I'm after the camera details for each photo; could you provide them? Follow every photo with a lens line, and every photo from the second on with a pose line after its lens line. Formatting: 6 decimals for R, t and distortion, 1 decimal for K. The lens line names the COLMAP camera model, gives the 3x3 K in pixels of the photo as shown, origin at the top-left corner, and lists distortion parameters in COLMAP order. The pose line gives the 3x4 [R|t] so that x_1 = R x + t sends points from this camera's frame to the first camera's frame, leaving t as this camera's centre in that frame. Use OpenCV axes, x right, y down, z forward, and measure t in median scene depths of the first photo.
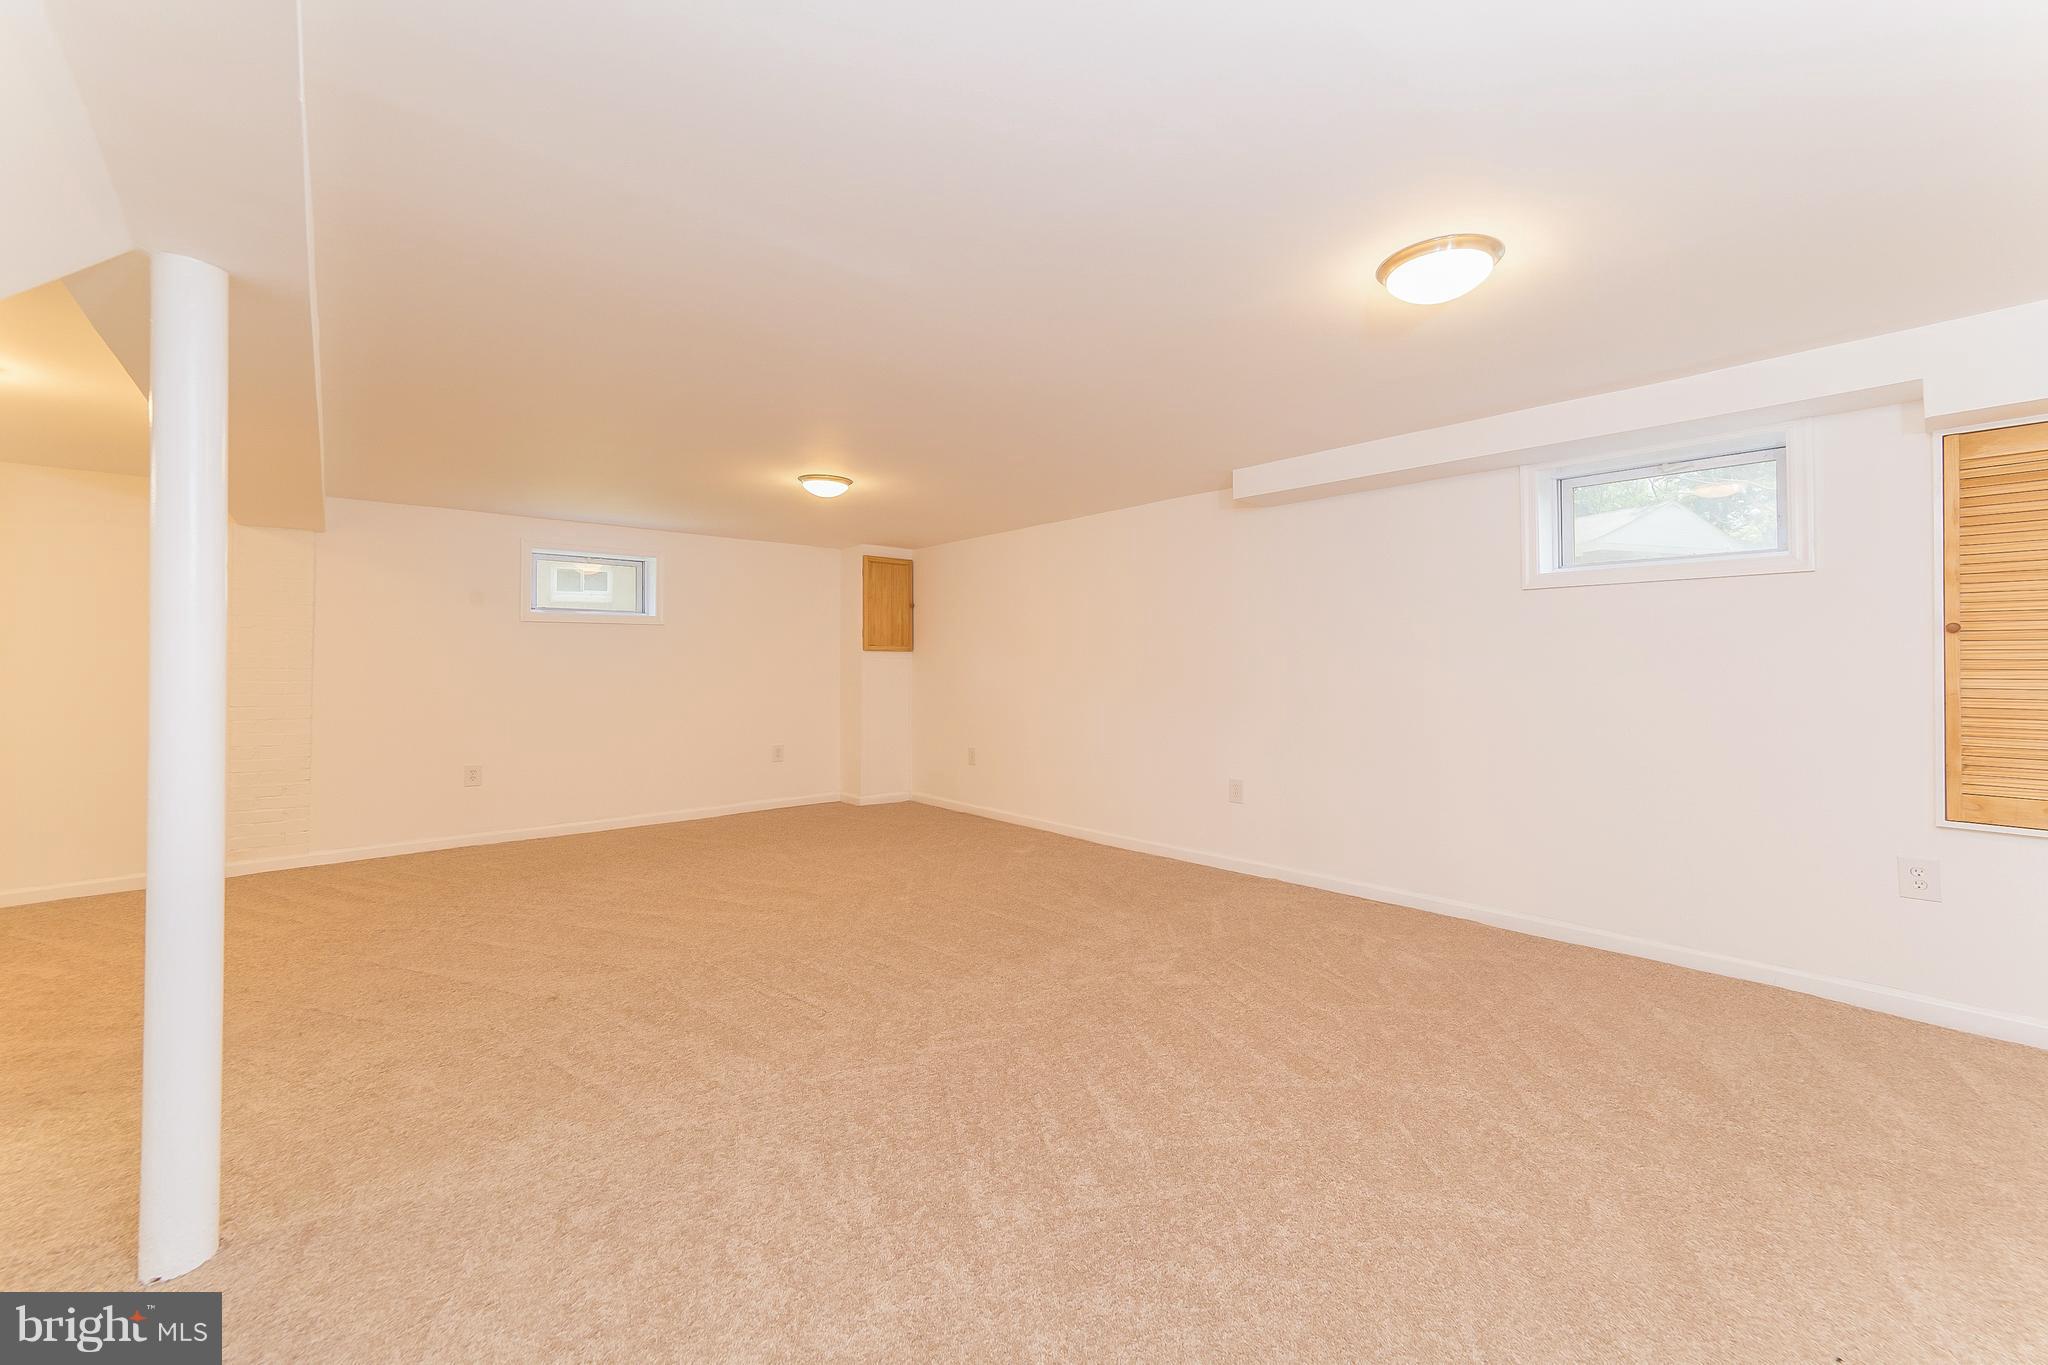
lens RADIAL K [[801.4, 0, 1026.2], [0, 801.4, 668.7], [0, 0, 1]] dist [0.001163, 0.000659]
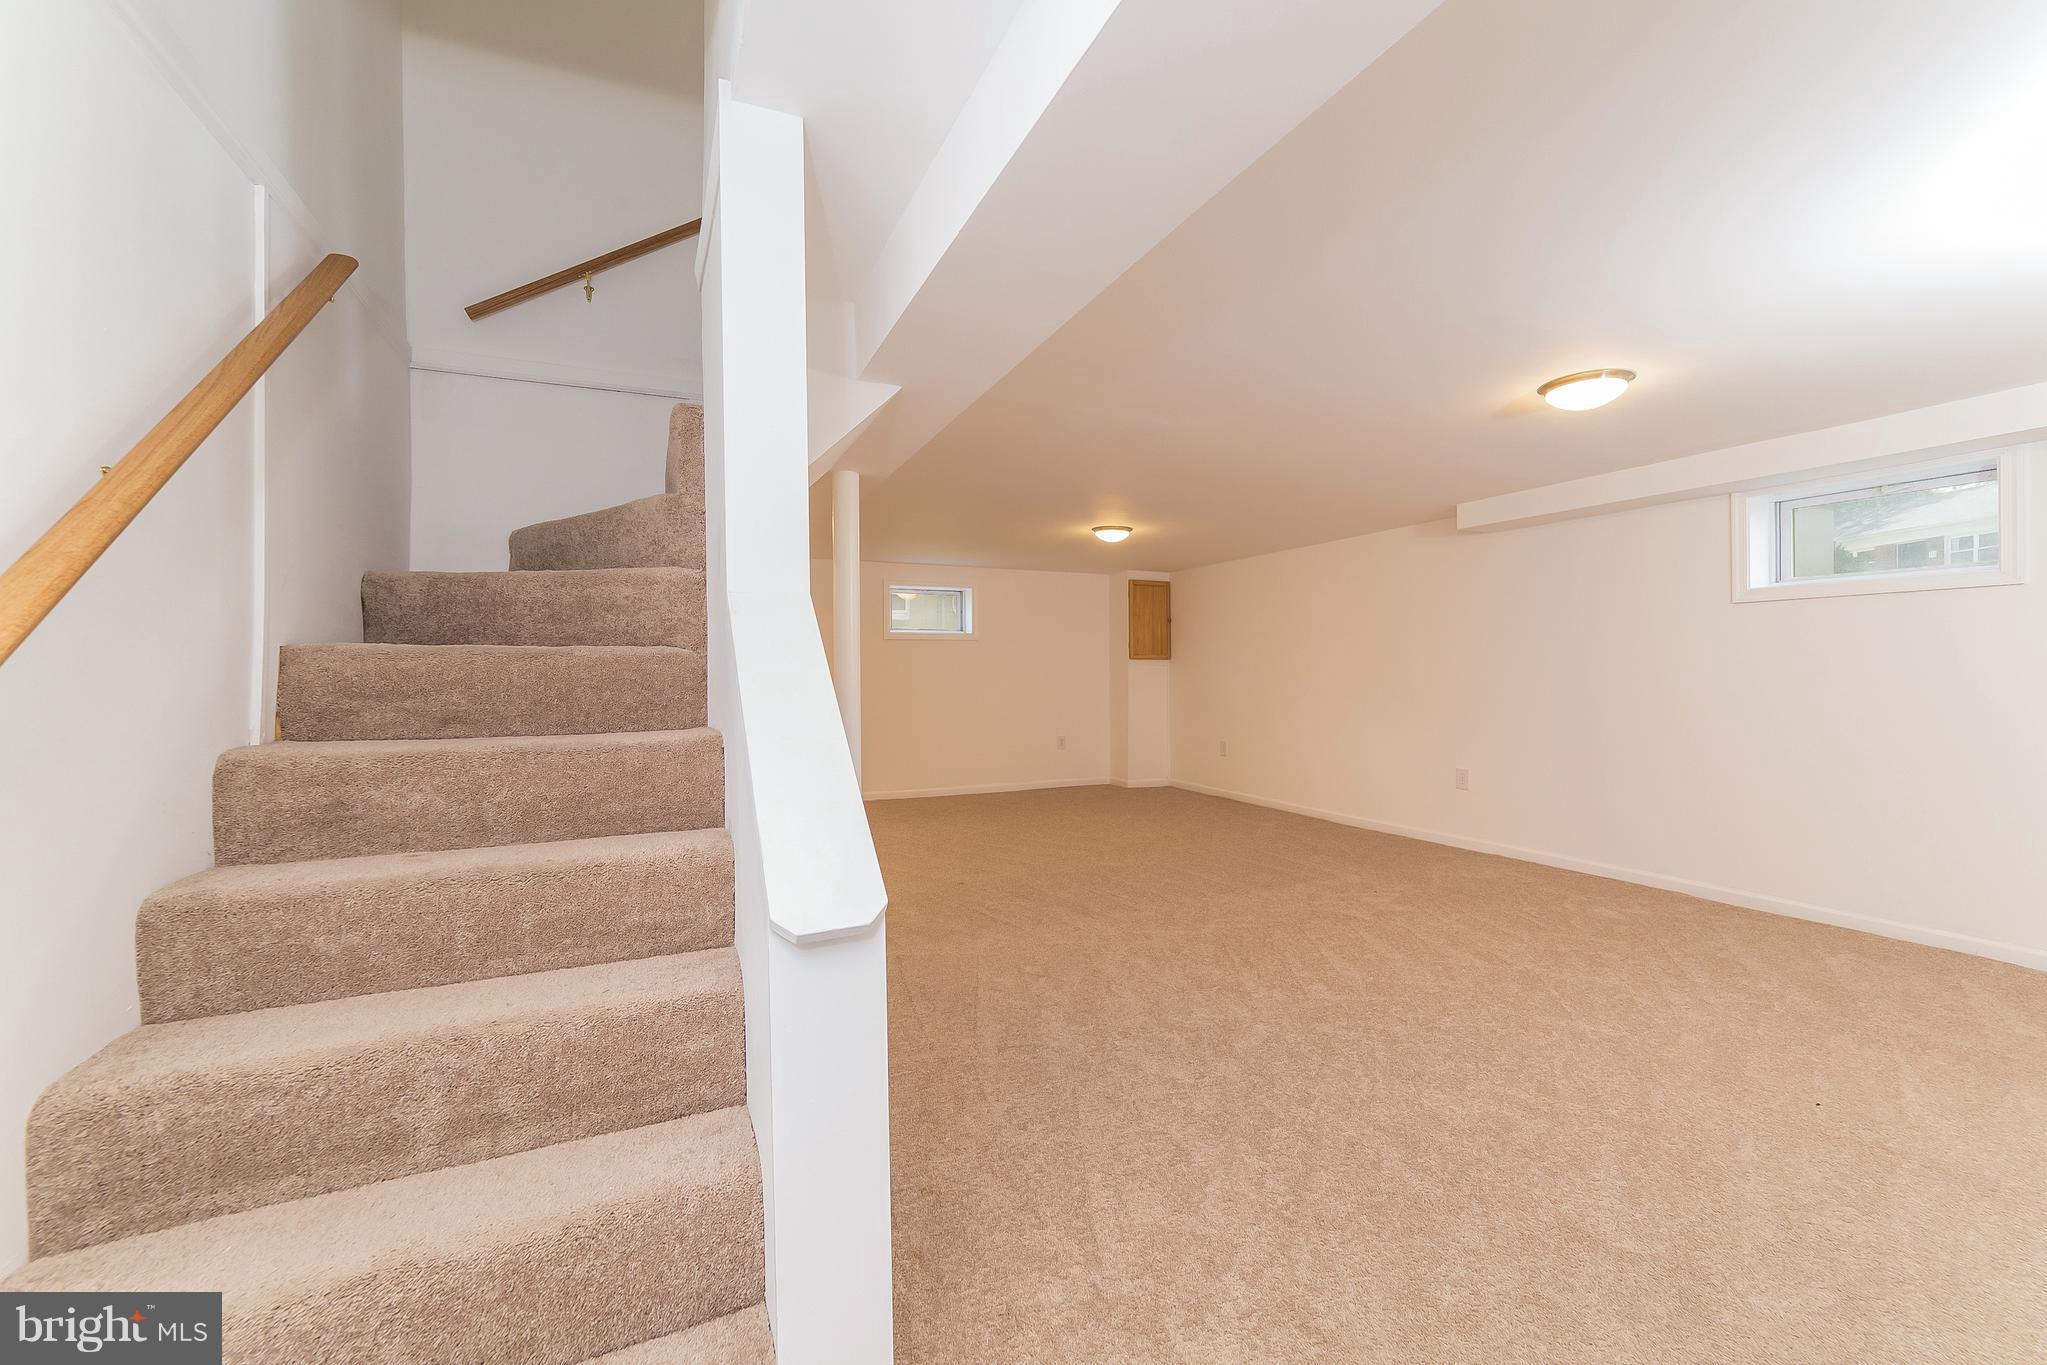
lens RADIAL K [[801.0, 0, 1032.5], [0, 801.0, 671.2], [0, 0, 1]] dist [0.001163, 0.000659]
pose [[0.960200, -0.001549, -0.279310, -0.018286], [0.000047, 0.999986, -0.005384, 0.004295], [0.279314, 0.005156, 0.960186, -0.460563]]
